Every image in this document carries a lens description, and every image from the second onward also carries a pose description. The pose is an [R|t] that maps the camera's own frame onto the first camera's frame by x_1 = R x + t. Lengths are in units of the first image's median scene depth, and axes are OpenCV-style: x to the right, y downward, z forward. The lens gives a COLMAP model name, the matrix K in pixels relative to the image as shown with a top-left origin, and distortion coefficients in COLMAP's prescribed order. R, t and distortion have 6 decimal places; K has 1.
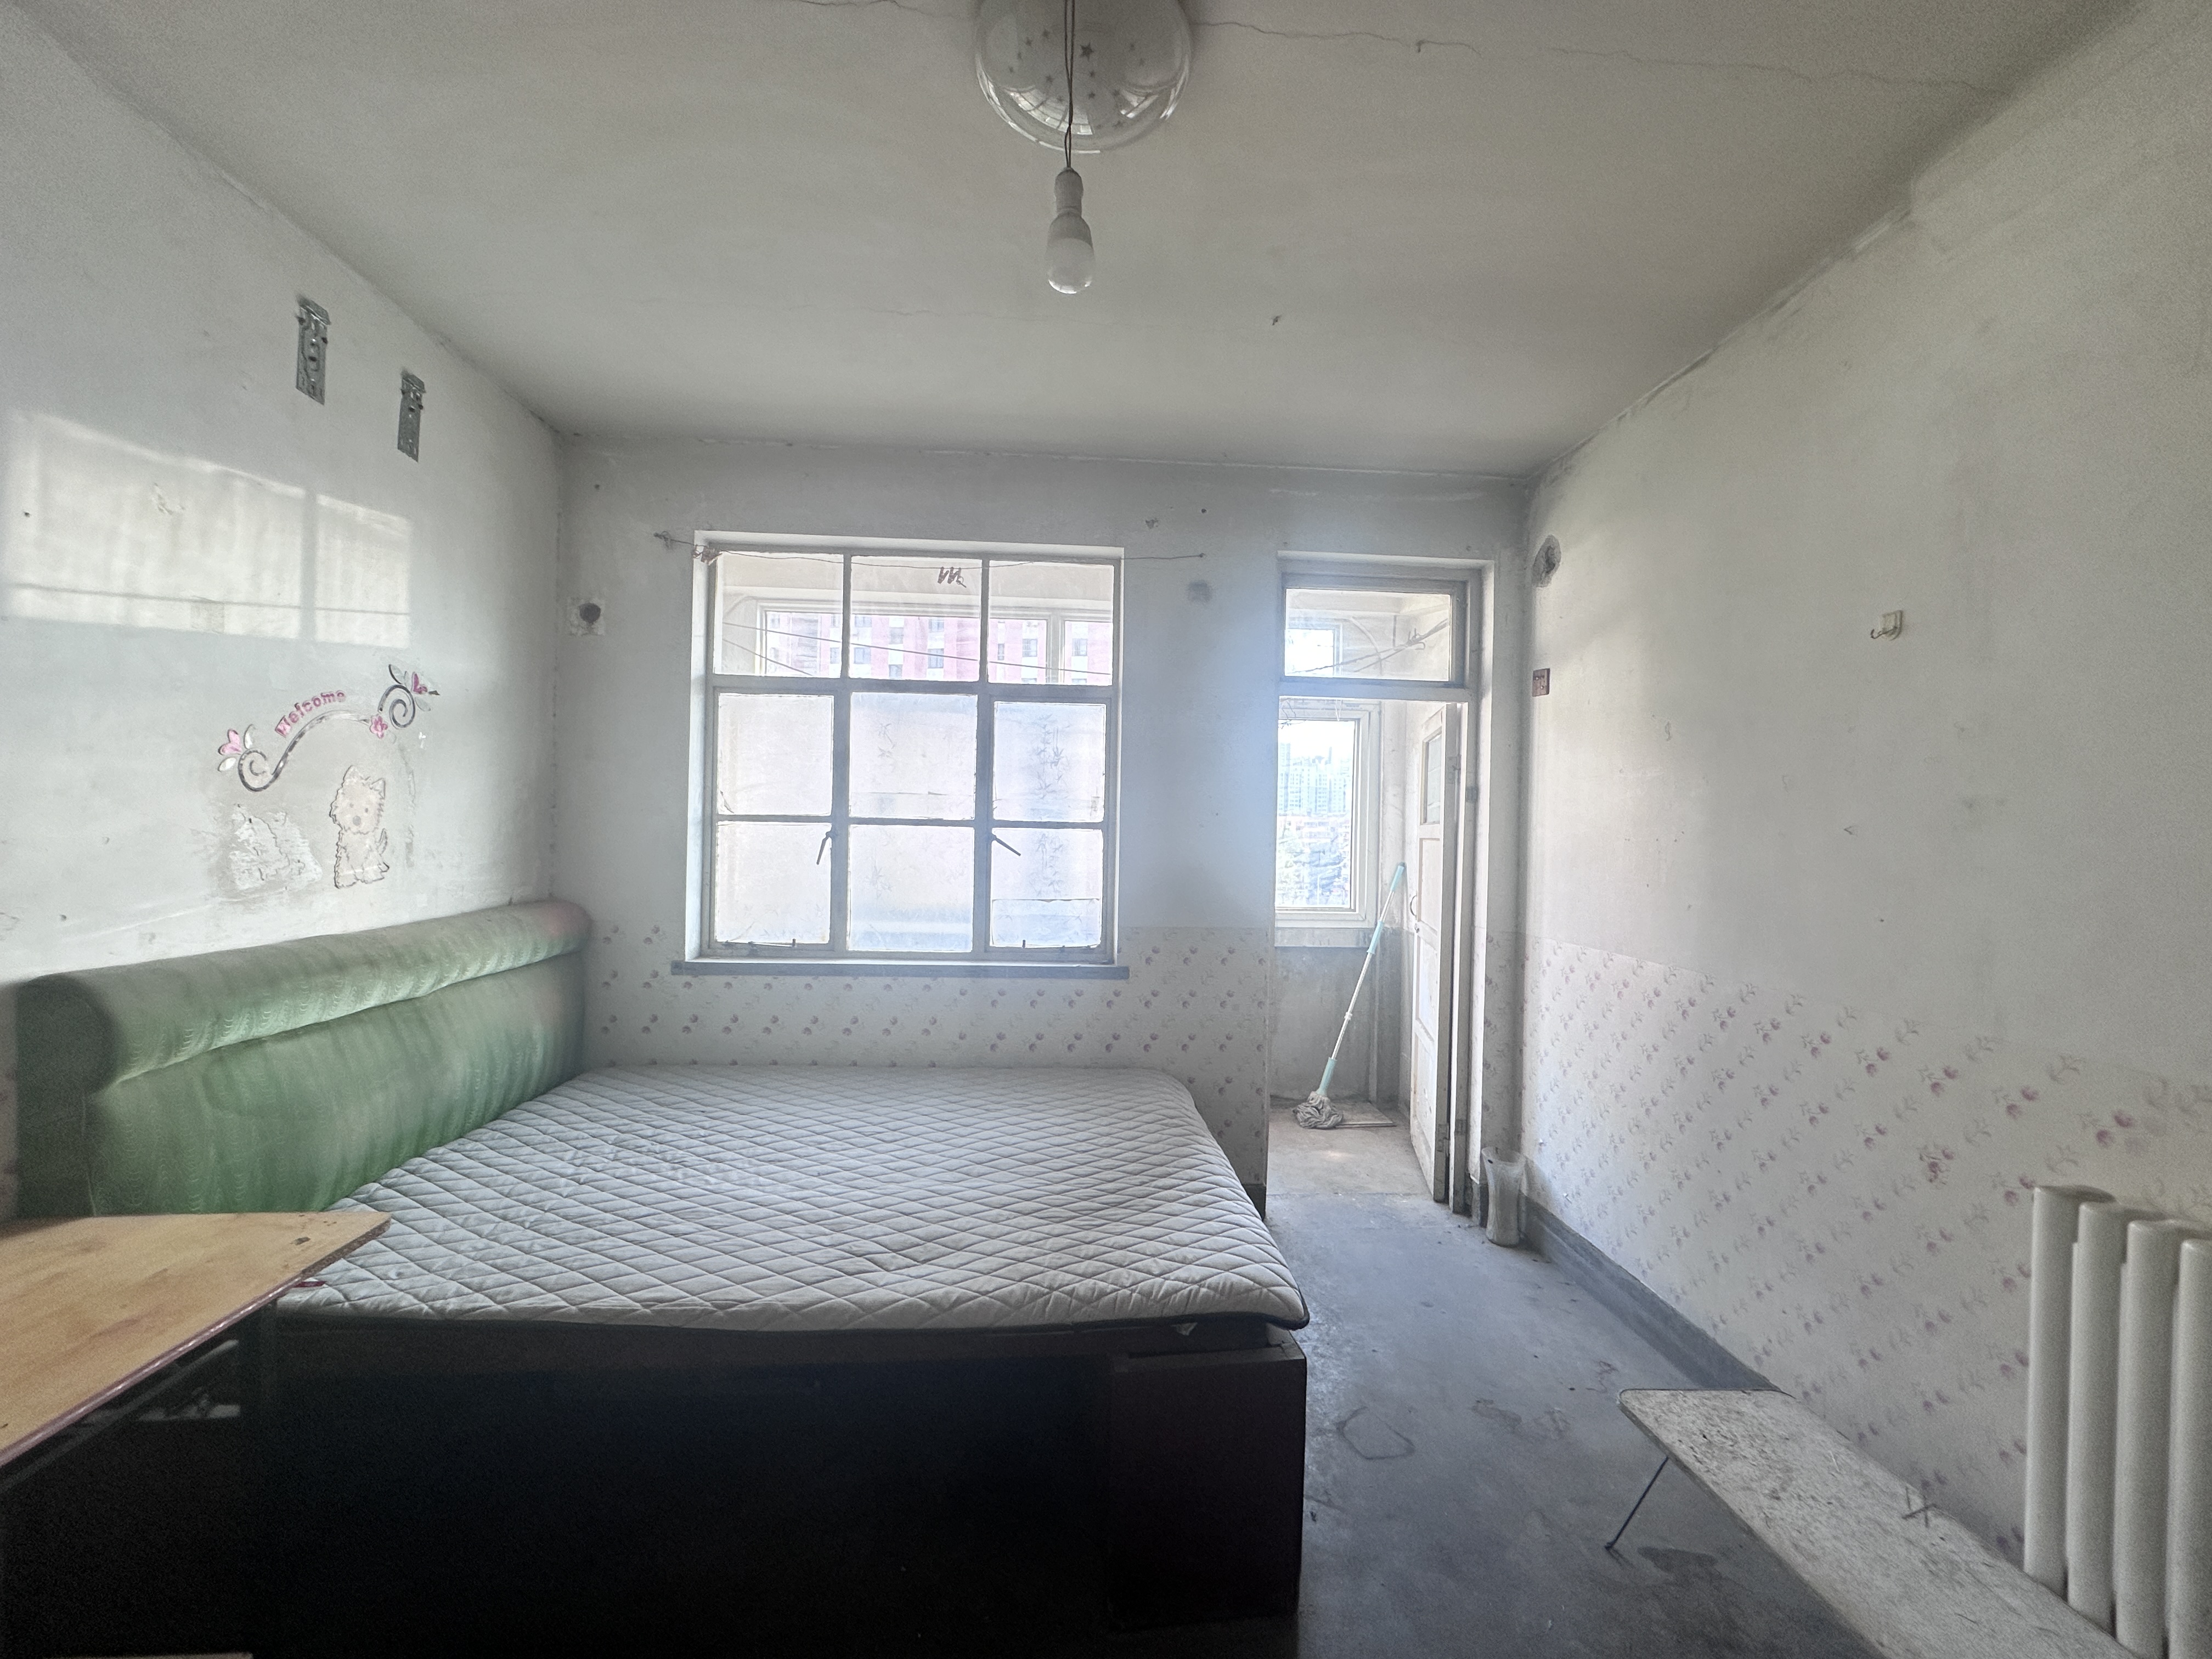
lens RADIAL K [[888.5, 0, 1106.5], [0, 888.5, 829.2], [0, 0, 1]] dist [-0.004111, 0.000196]
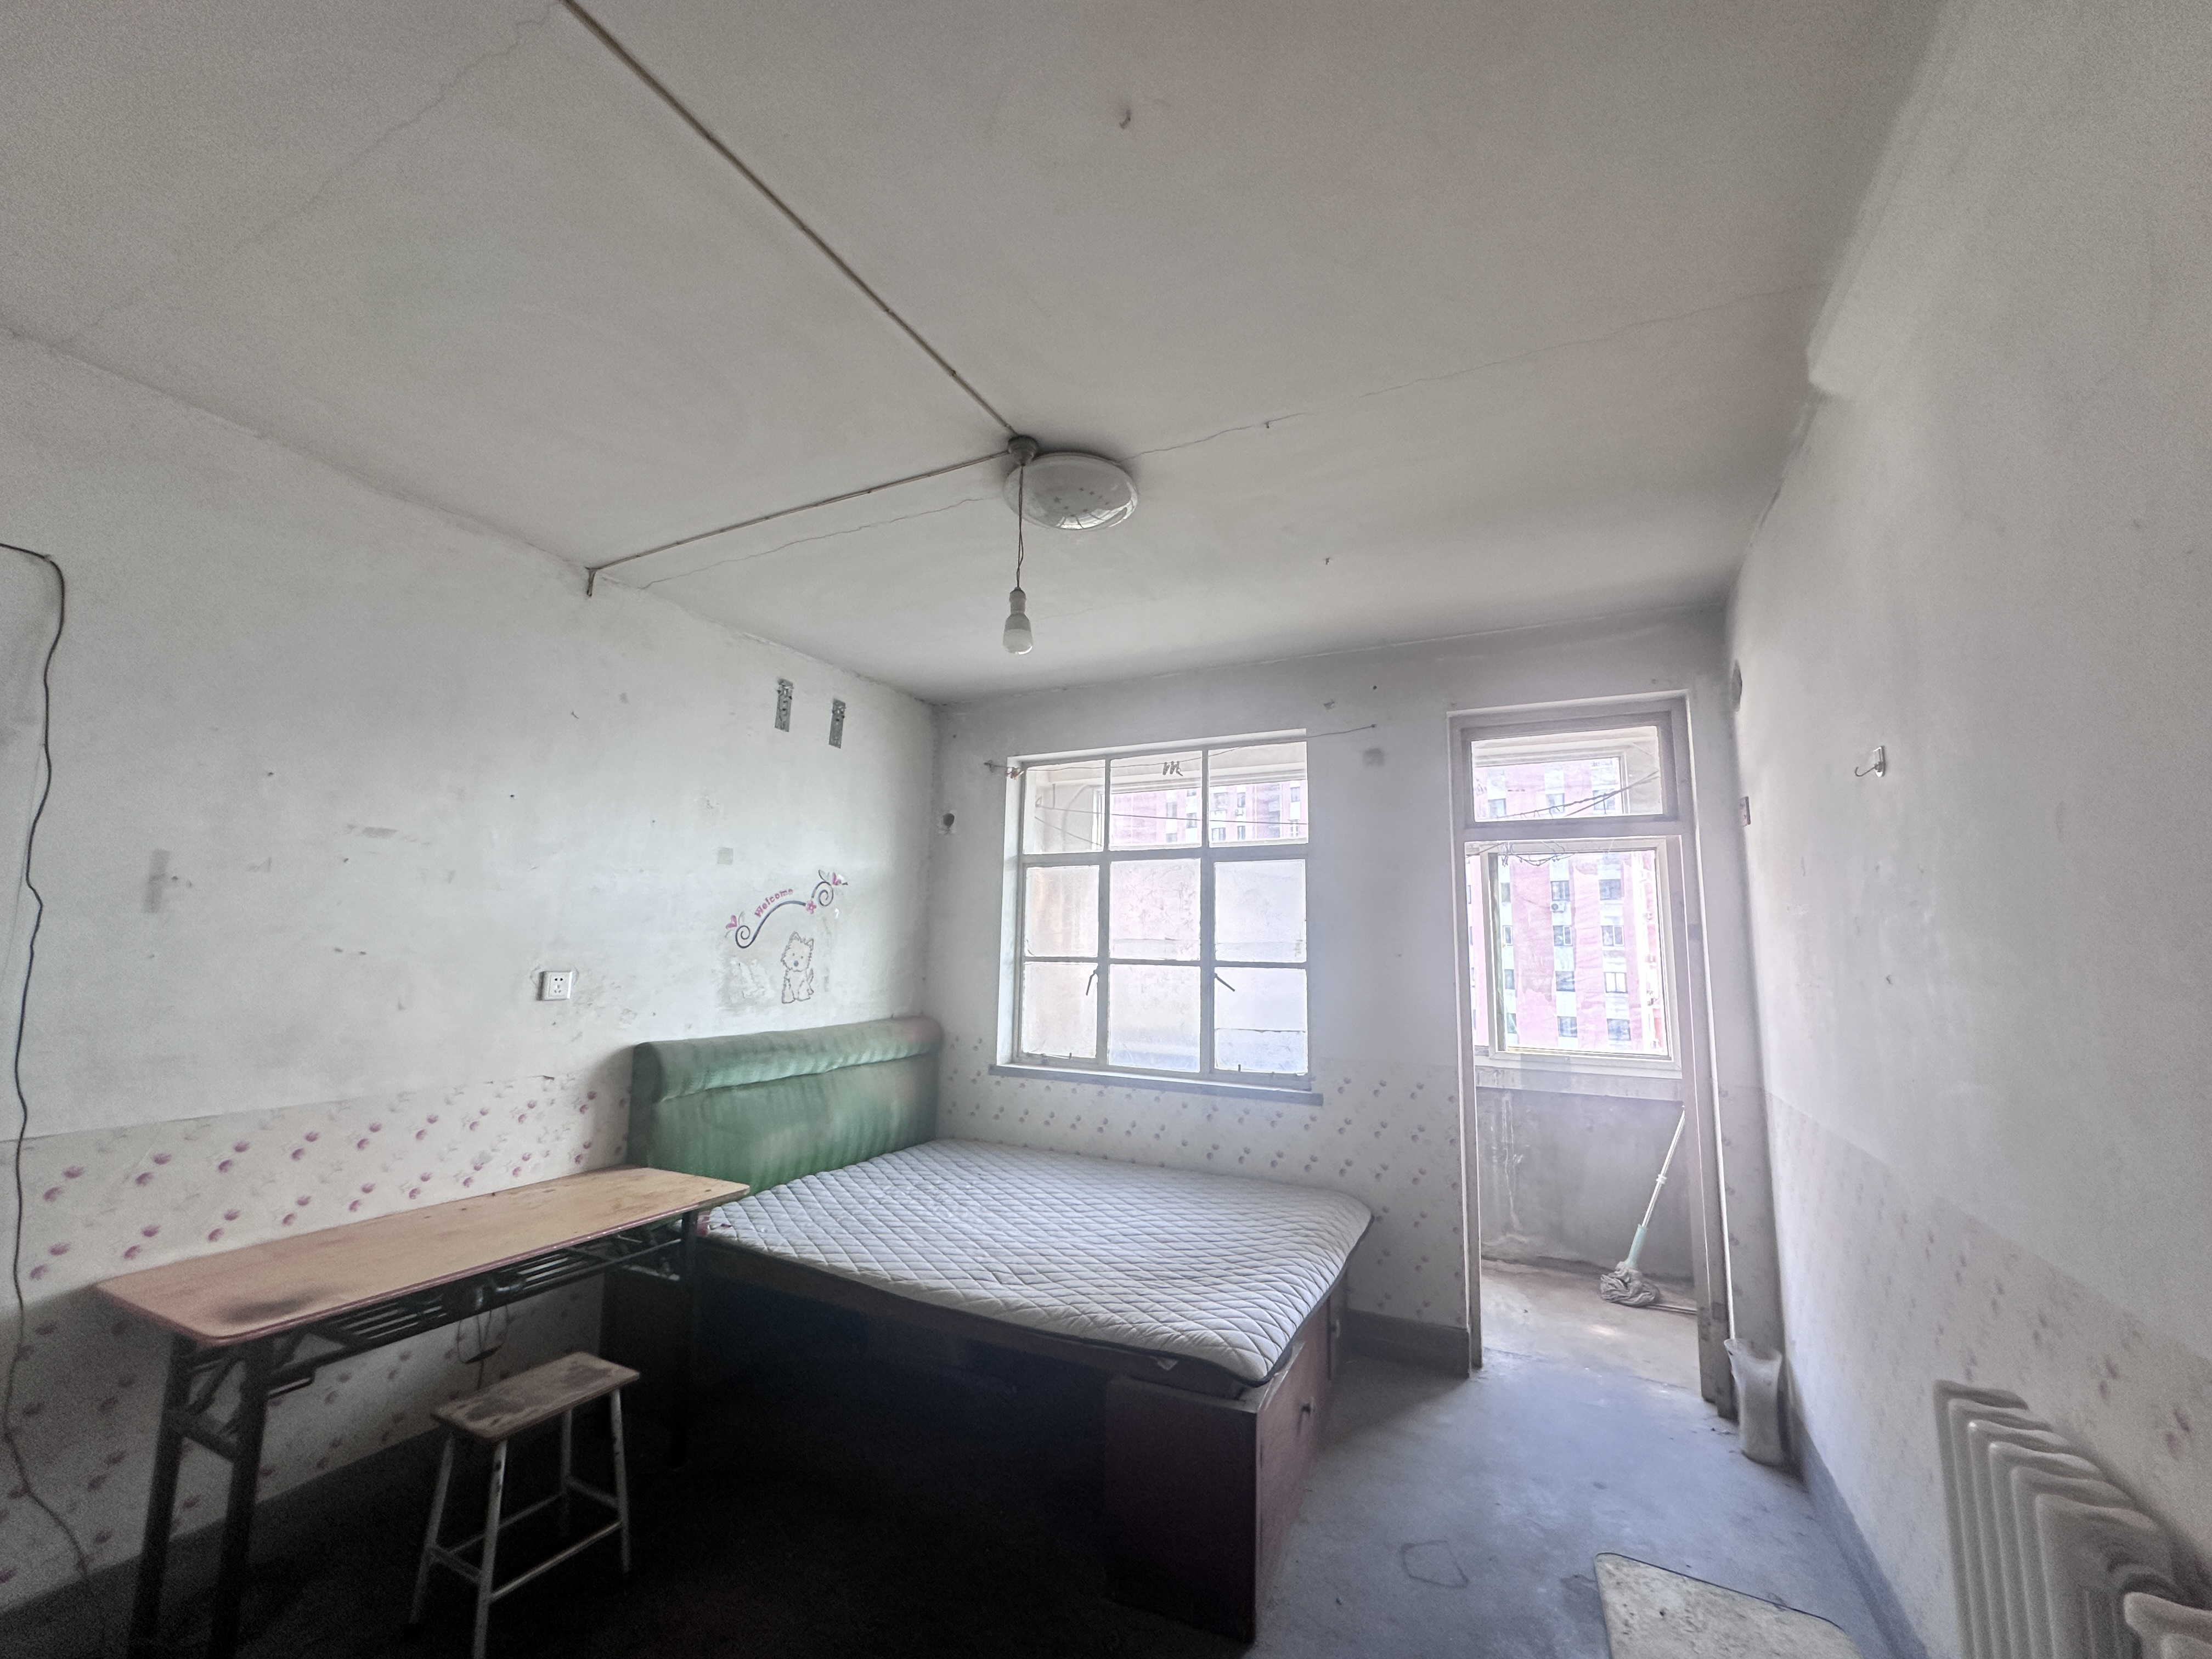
lens RADIAL K [[888.5, 0, 1102.3], [0, 888.5, 826.7], [0, 0, 1]] dist [-0.004111, 0.000196]
pose [[0.861835, -0.075606, -0.501523, 0.443263], [0.000040, 0.988837, -0.149002, -0.012846], [0.507189, 0.128395, 0.852217, -0.156274]]
